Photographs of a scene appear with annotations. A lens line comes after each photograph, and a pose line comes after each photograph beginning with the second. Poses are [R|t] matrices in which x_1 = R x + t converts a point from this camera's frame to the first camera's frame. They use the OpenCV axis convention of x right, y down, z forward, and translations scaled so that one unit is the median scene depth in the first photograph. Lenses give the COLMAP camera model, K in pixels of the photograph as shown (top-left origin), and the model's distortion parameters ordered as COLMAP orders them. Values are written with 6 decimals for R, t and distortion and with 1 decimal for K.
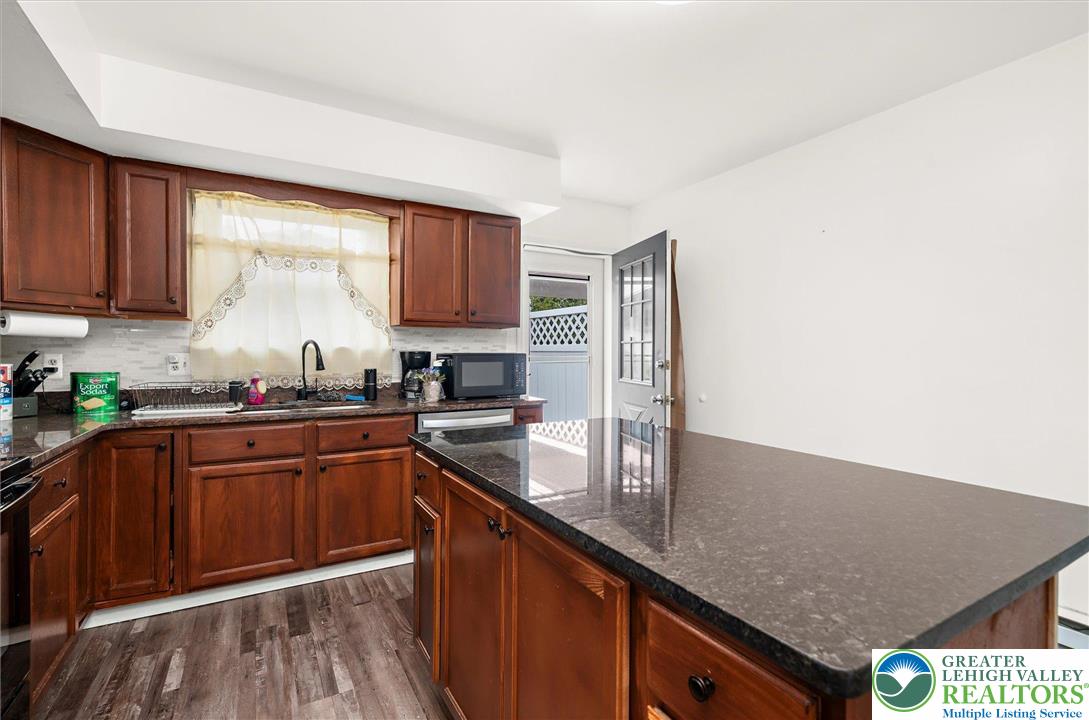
lens RADIAL K [[496.8, 0, 544.5], [0, 496.8, 360.0], [0, 0, 1]] dist [0.000617, 0.000037]
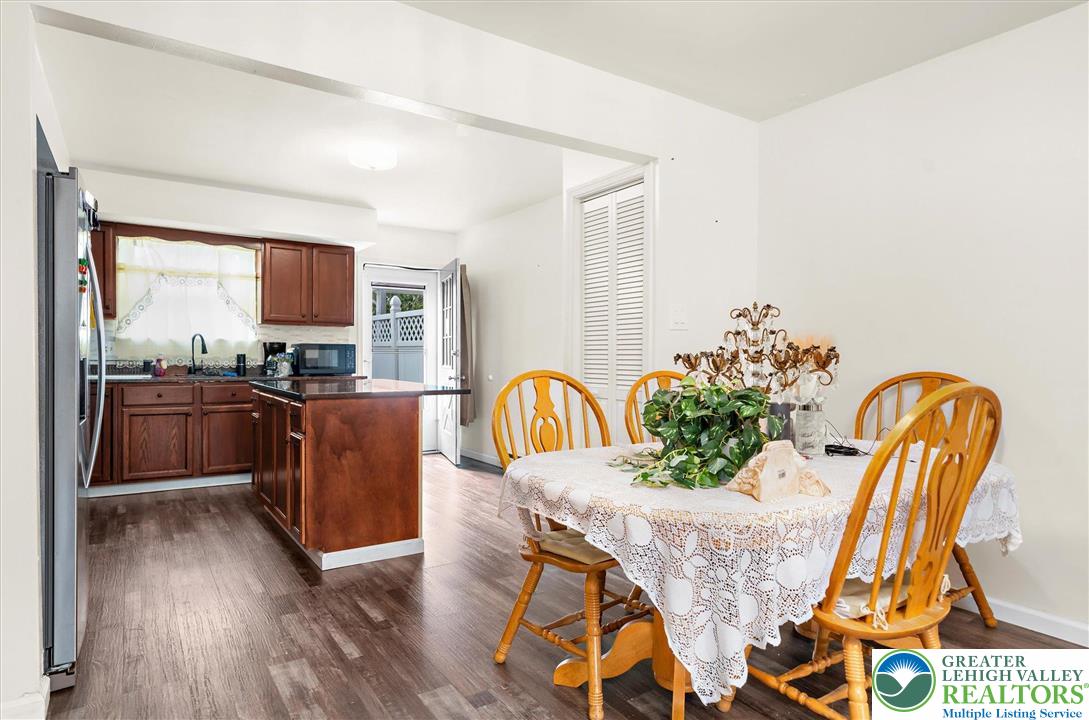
lens RADIAL K [[621.0, 0, 546.6], [0, 621.0, 368.0], [0, 0, 1]] dist [0.001083, 0.000249]
pose [[0.997975, 0.003252, 0.063531, 0.410362], [-0.003478, 0.999988, 0.003443, 0.048126], [-0.063519, -0.003657, 0.997974, -0.835021]]
